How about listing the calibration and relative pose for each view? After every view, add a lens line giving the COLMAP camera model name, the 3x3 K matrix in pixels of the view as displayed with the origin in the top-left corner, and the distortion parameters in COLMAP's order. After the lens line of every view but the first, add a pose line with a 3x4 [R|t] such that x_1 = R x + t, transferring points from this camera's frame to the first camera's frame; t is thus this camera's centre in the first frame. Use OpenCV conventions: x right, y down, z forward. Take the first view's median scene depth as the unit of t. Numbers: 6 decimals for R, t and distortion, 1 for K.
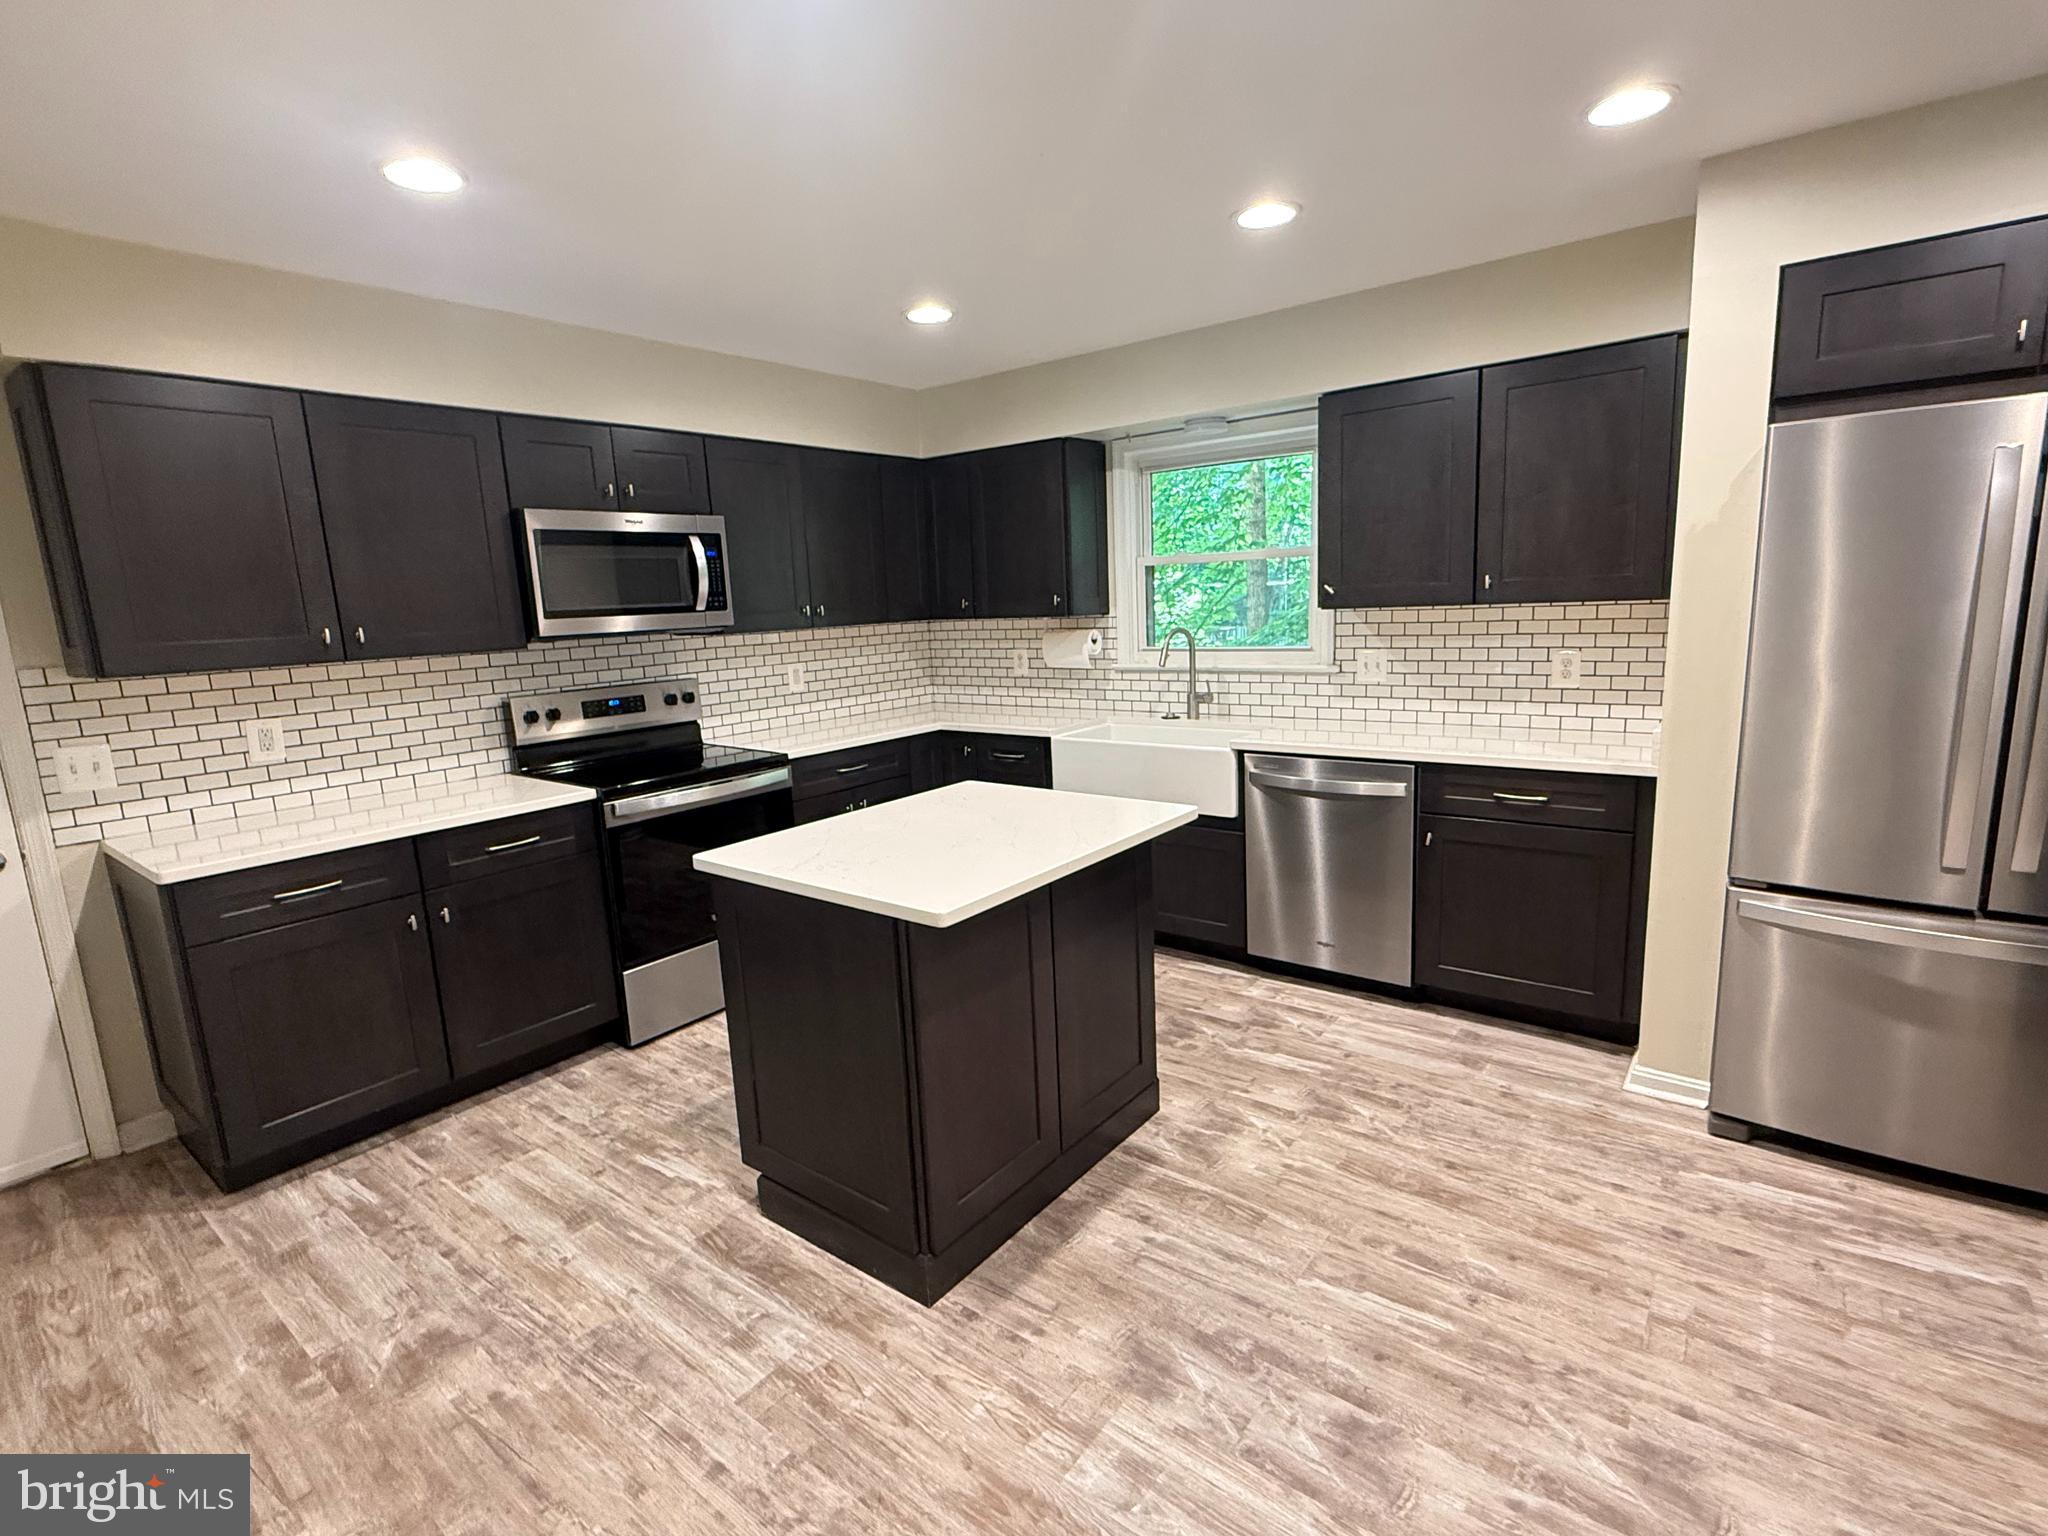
lens RADIAL K [[960.0, 0, 1024.0], [0, 960.0, 768.0], [0, 0, 1]] dist [0.001130, -0.000188]
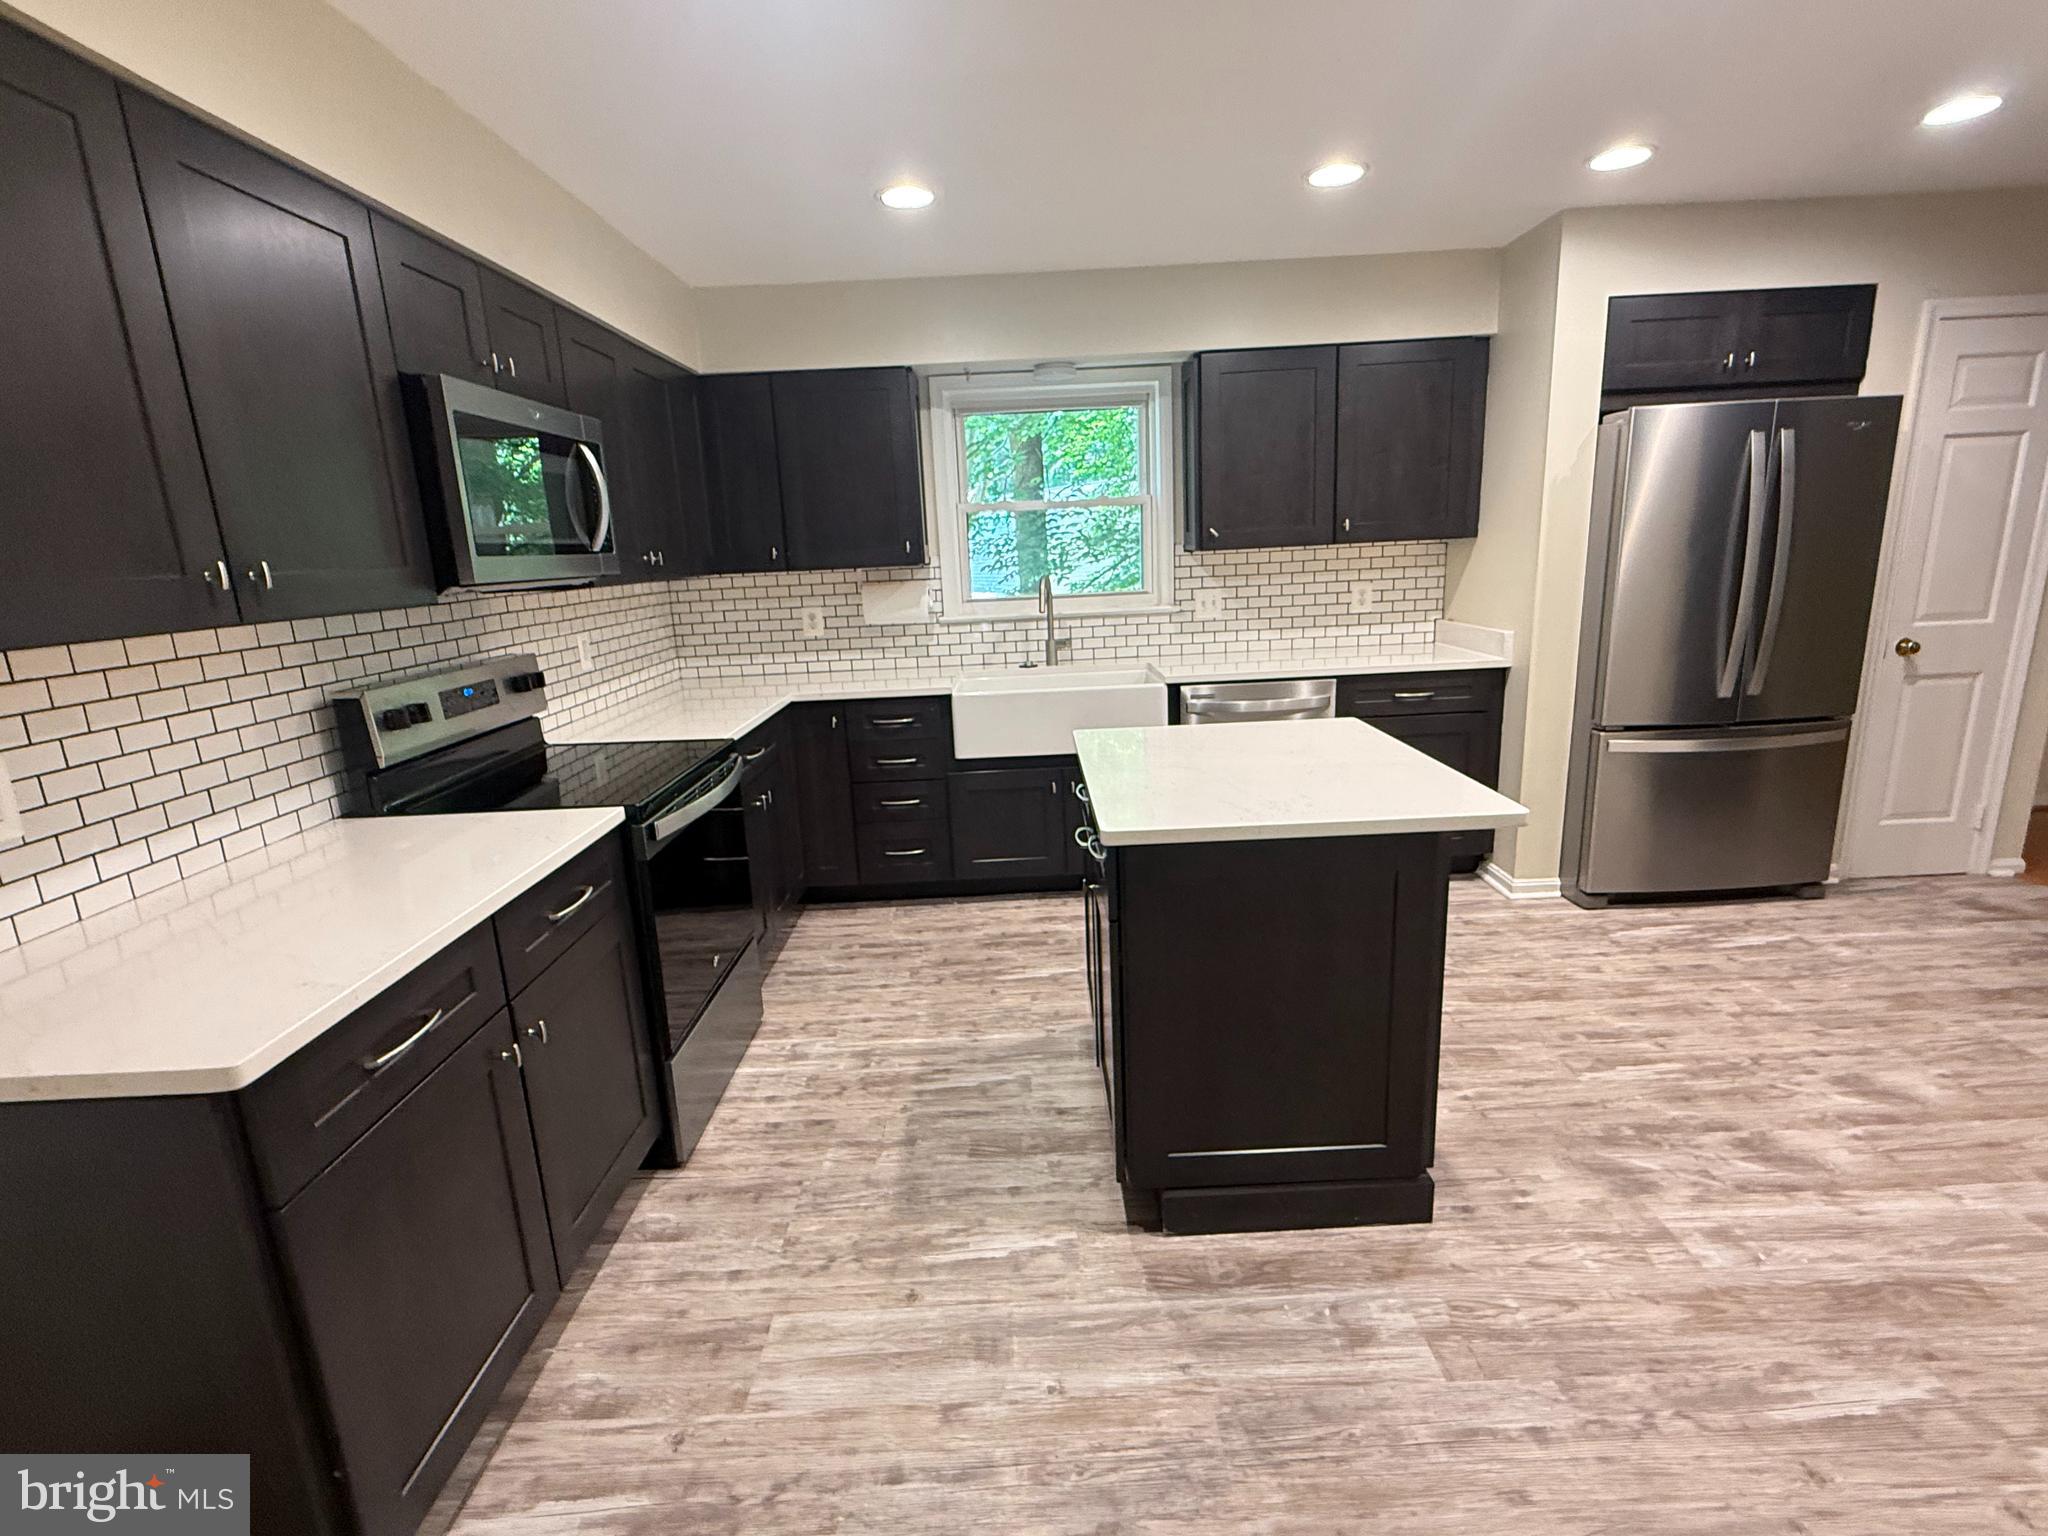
lens RADIAL K [[960.0, 0, 1024.0], [0, 960.0, 768.0], [0, 0, 1]] dist [0.001130, -0.000188]
pose [[0.789576, -0.132569, 0.599162, -0.653668], [0.120191, 0.990884, 0.060853, -0.012873], [-0.601767, 0.023966, 0.798312, 0.299896]]
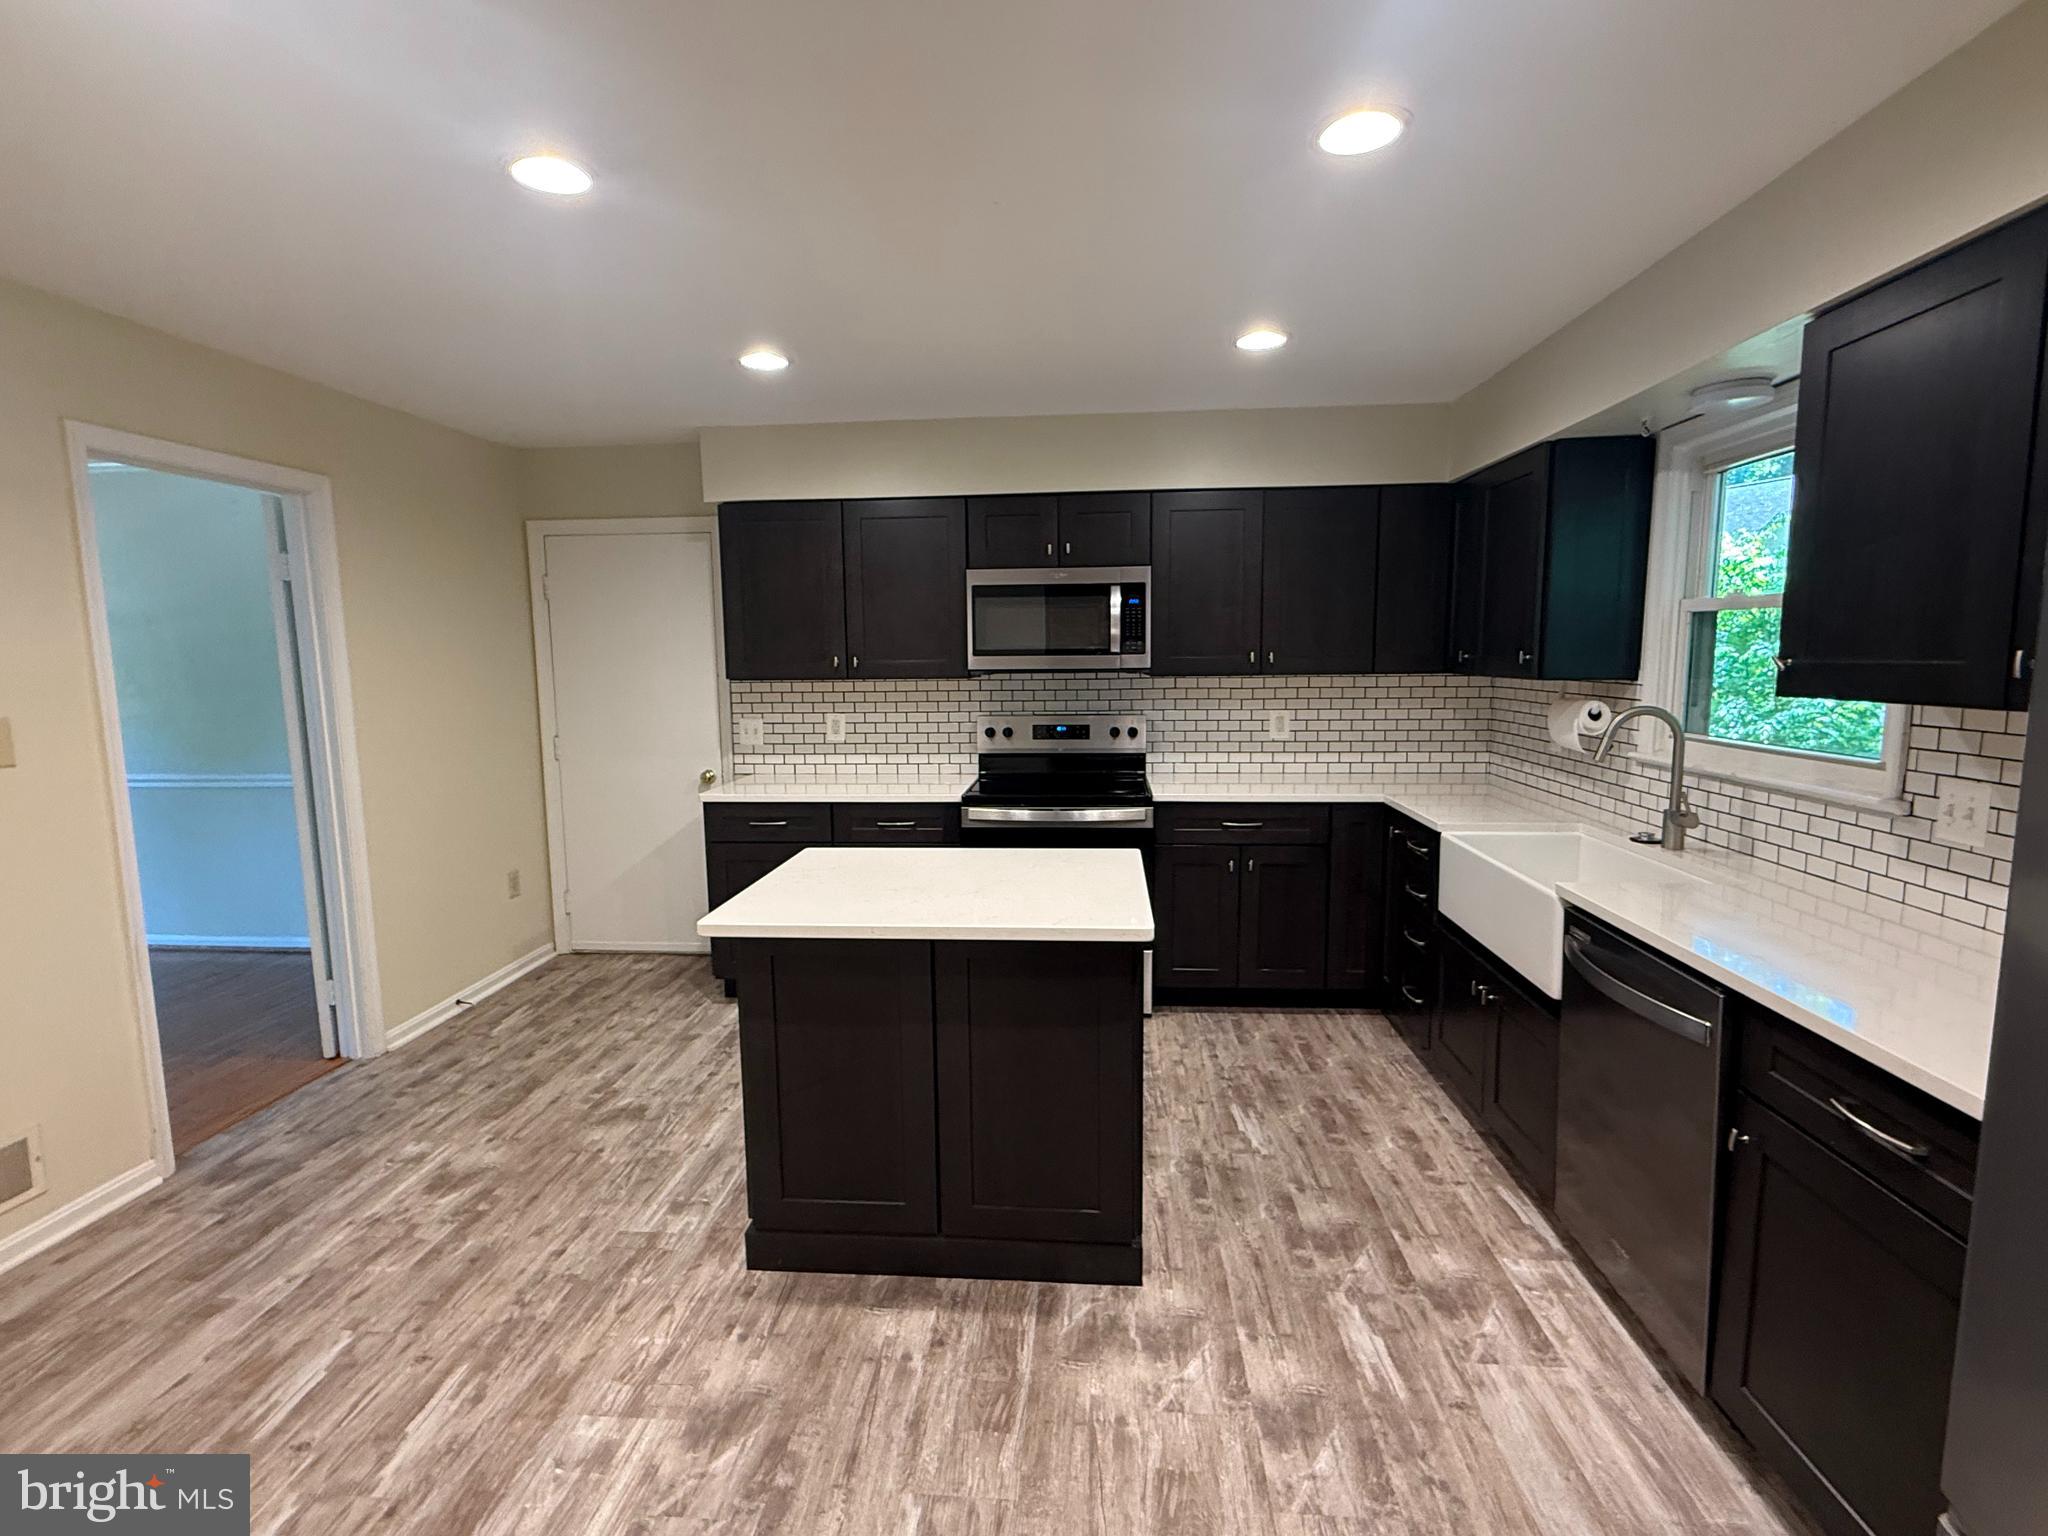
lens RADIAL K [[964.0, 0, 1029.7], [0, 964.0, 766.8], [0, 0, 1]] dist [-0.000782, 0.000495]
pose [[0.557420, 0.137605, -0.818748, 0.641415], [-0.160794, 0.985390, 0.056140, -0.101280], [0.814511, 0.100357, 0.571402, 0.373770]]
